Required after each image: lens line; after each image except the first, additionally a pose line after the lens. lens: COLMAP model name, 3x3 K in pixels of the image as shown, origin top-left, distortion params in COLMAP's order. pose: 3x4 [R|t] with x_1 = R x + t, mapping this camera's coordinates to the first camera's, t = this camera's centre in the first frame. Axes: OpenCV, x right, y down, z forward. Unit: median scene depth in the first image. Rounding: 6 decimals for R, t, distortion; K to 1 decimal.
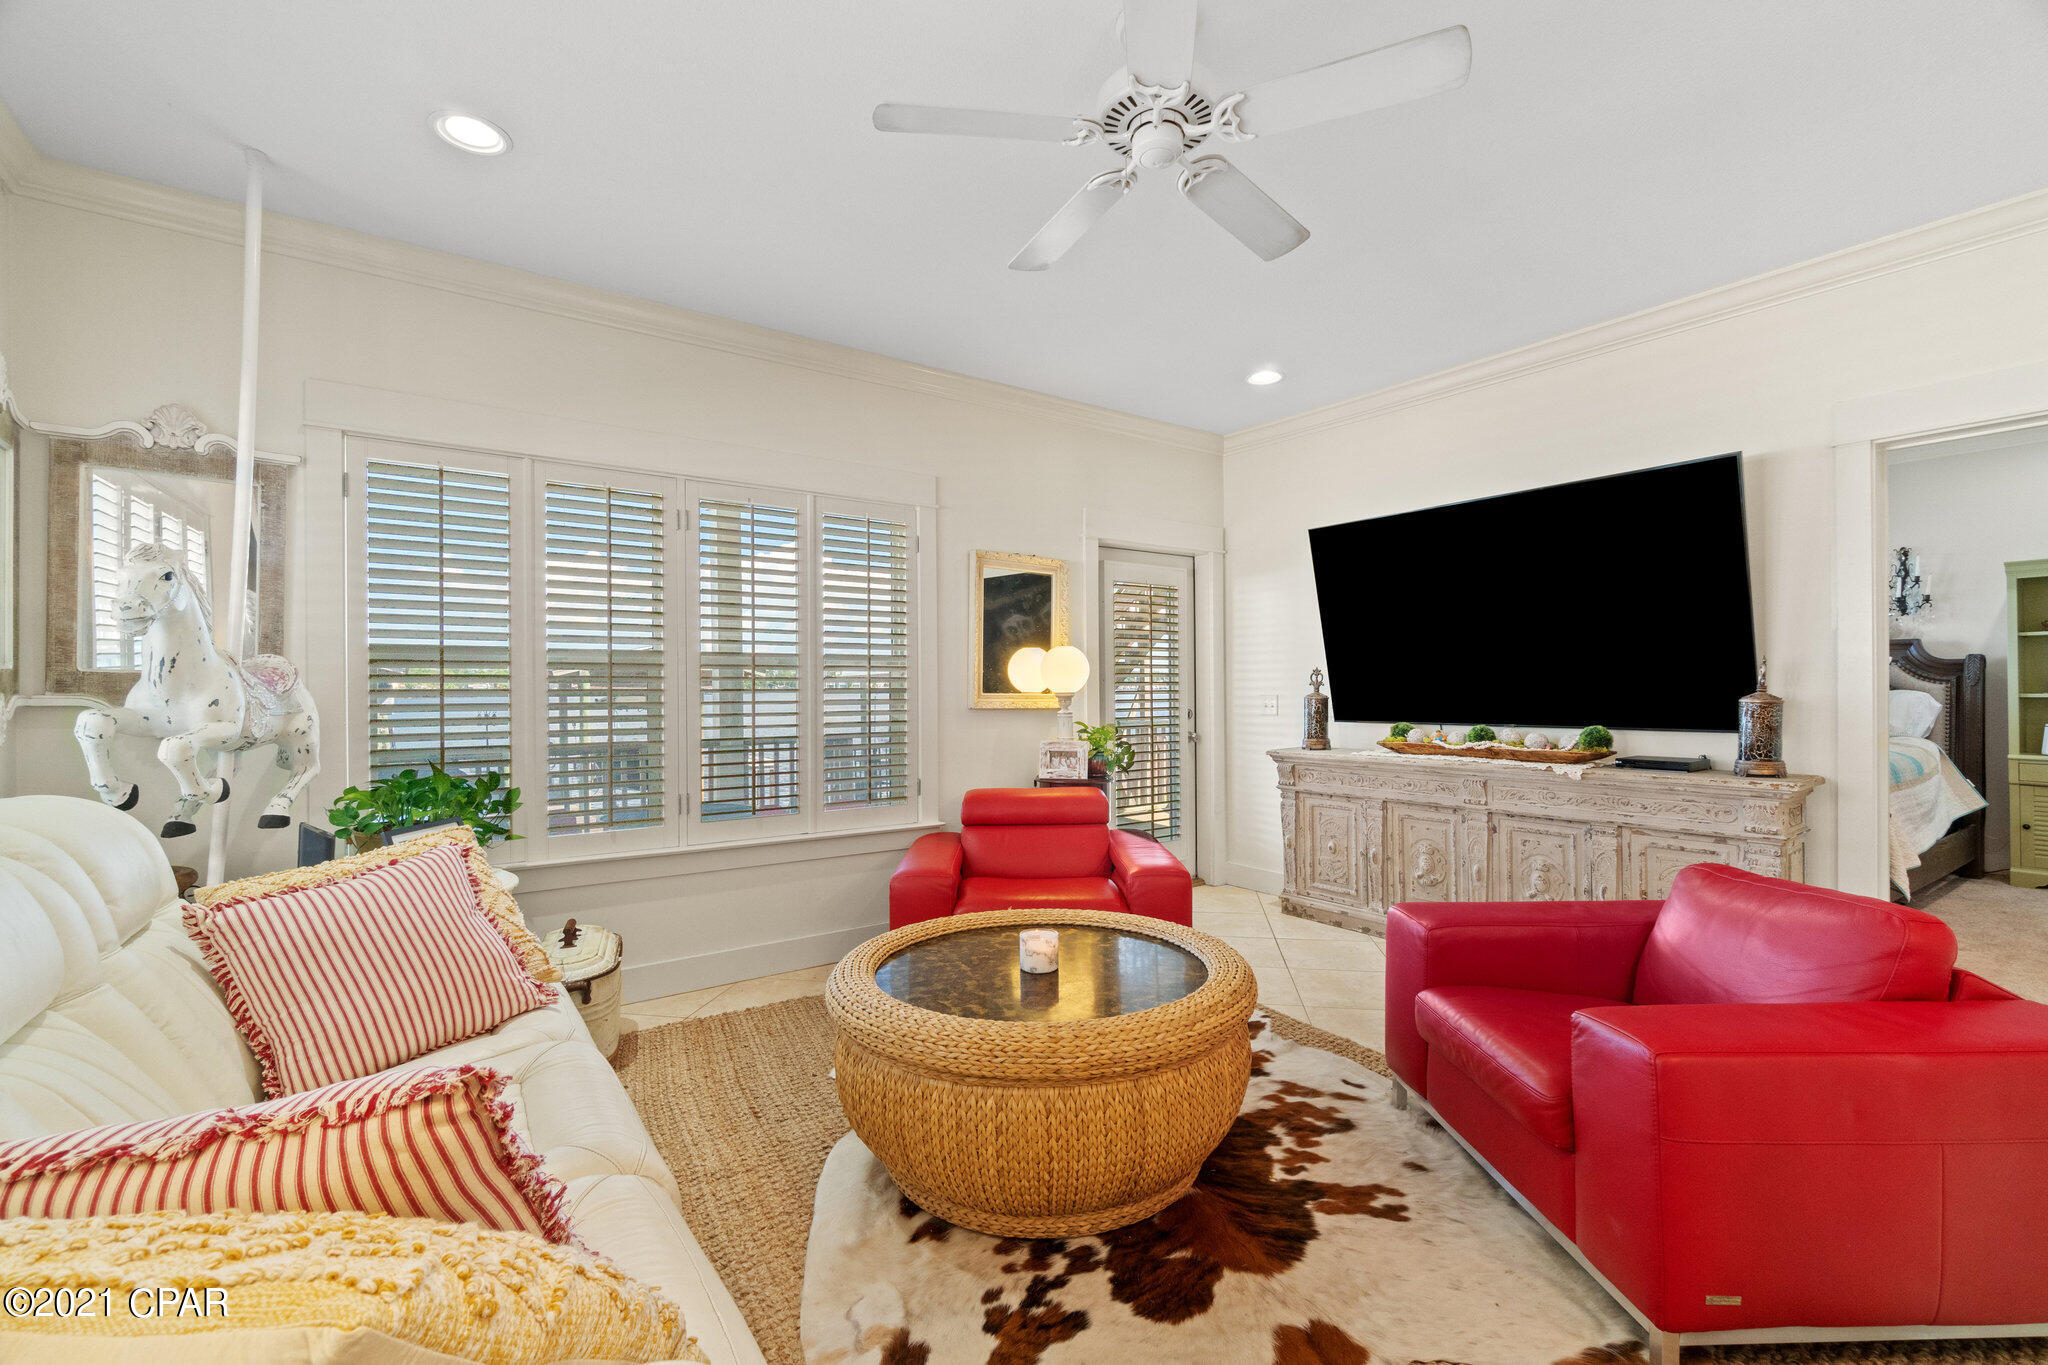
lens RADIAL K [[889.6, 0, 1028.9], [0, 889.6, 677.2], [0, 0, 1]] dist [-0.000596, -0.000052]
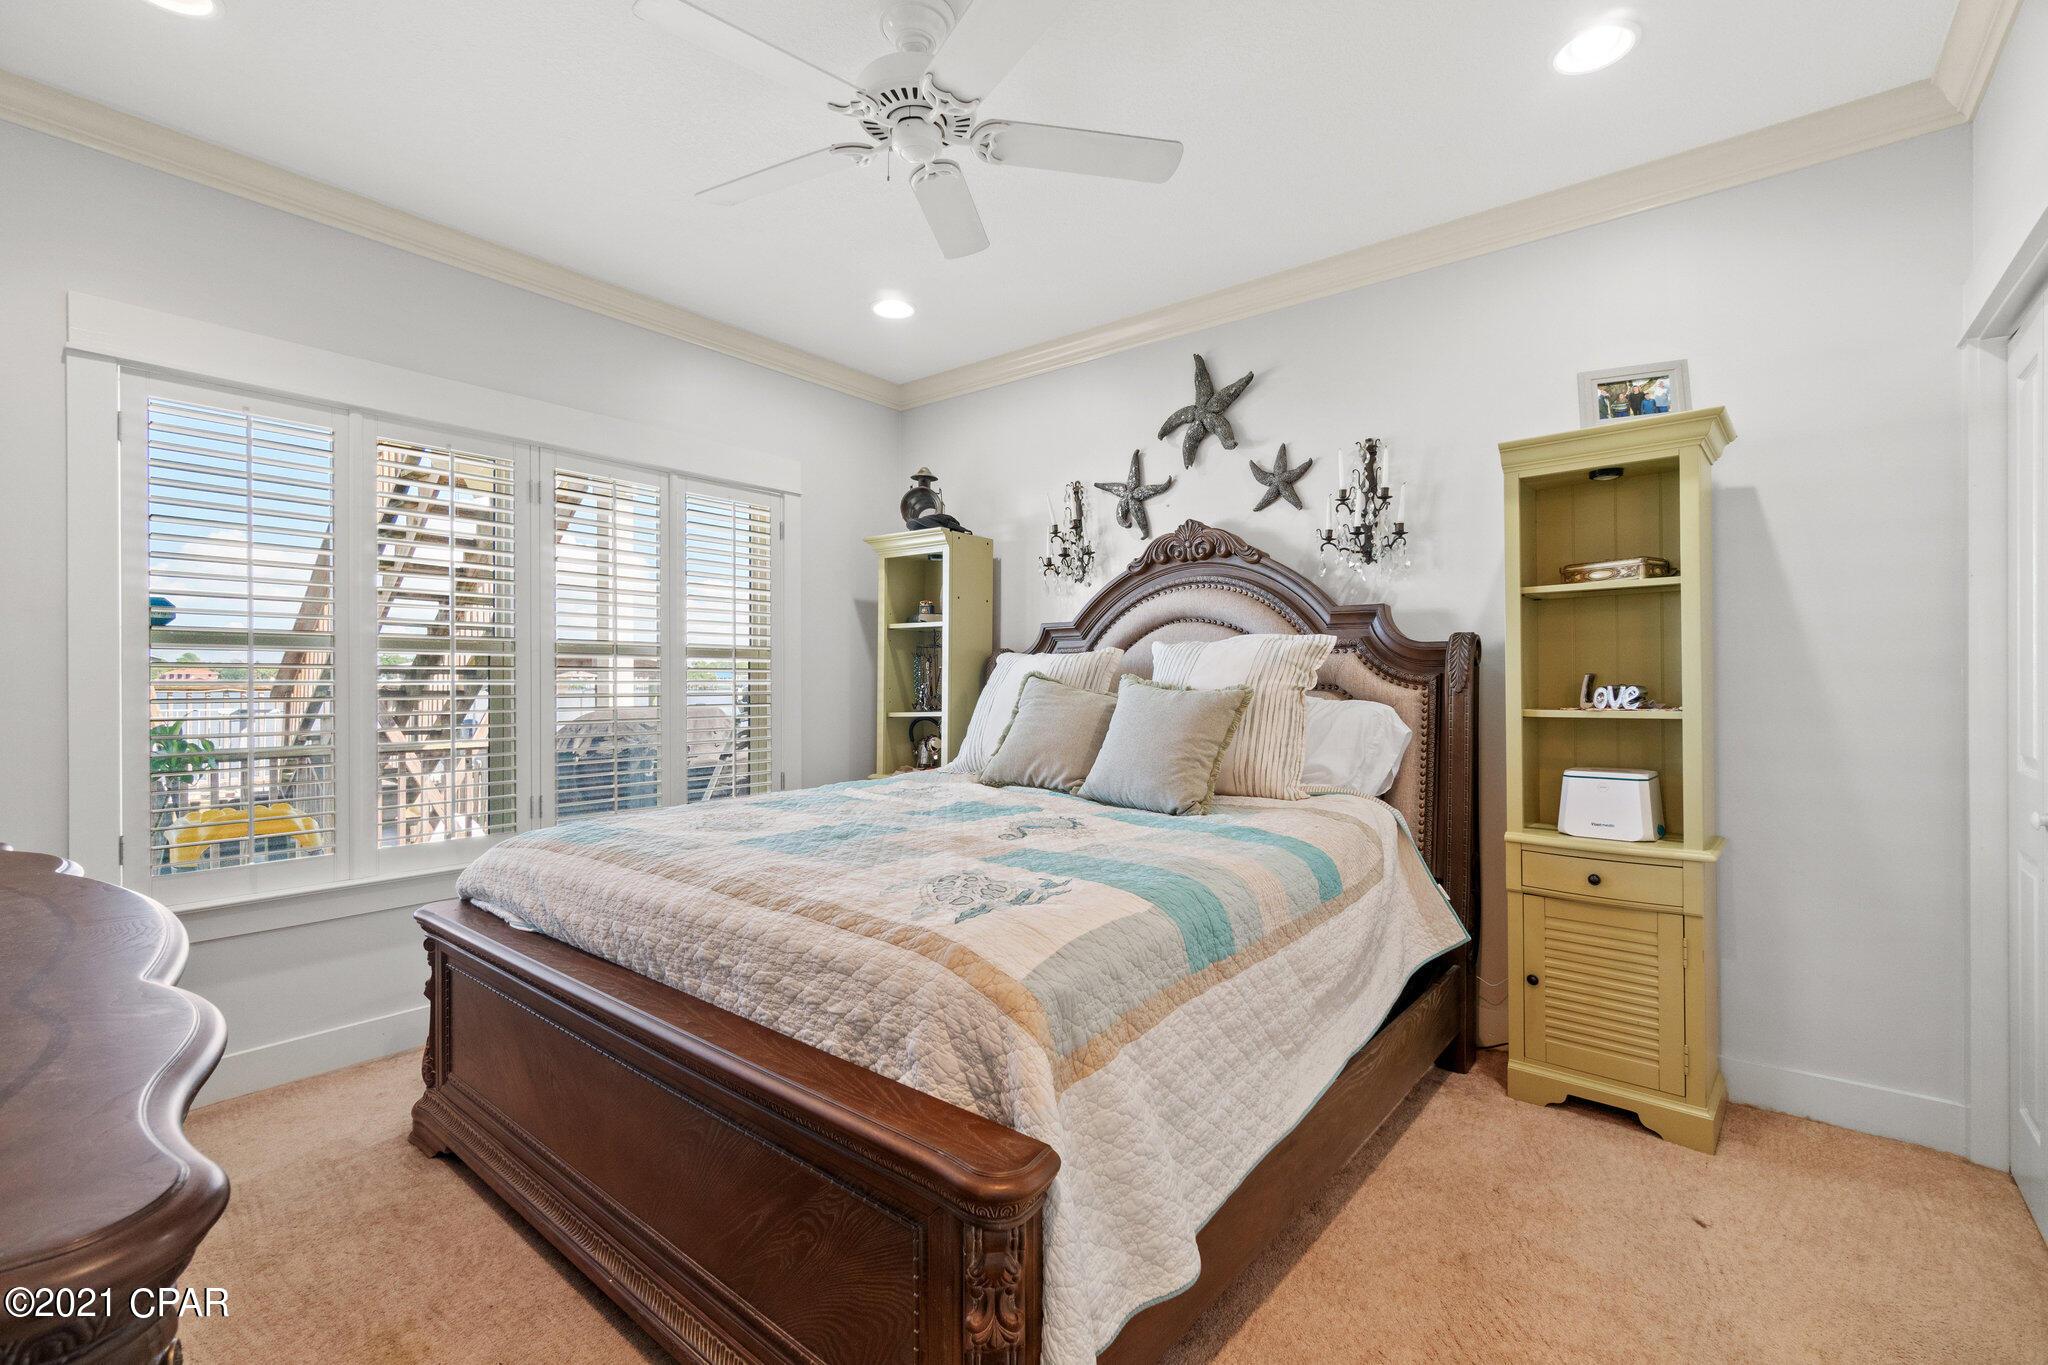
lens RADIAL K [[889.6, 0, 1031.8], [0, 889.6, 672.2], [0, 0, 1]] dist [-0.000596, -0.000052]
pose [[0.964959, 0.004254, 0.262367, 0.685884], [-0.003328, 0.999987, -0.003972, 0.000524], [-0.262381, 0.002959, 0.964960, 0.565242]]
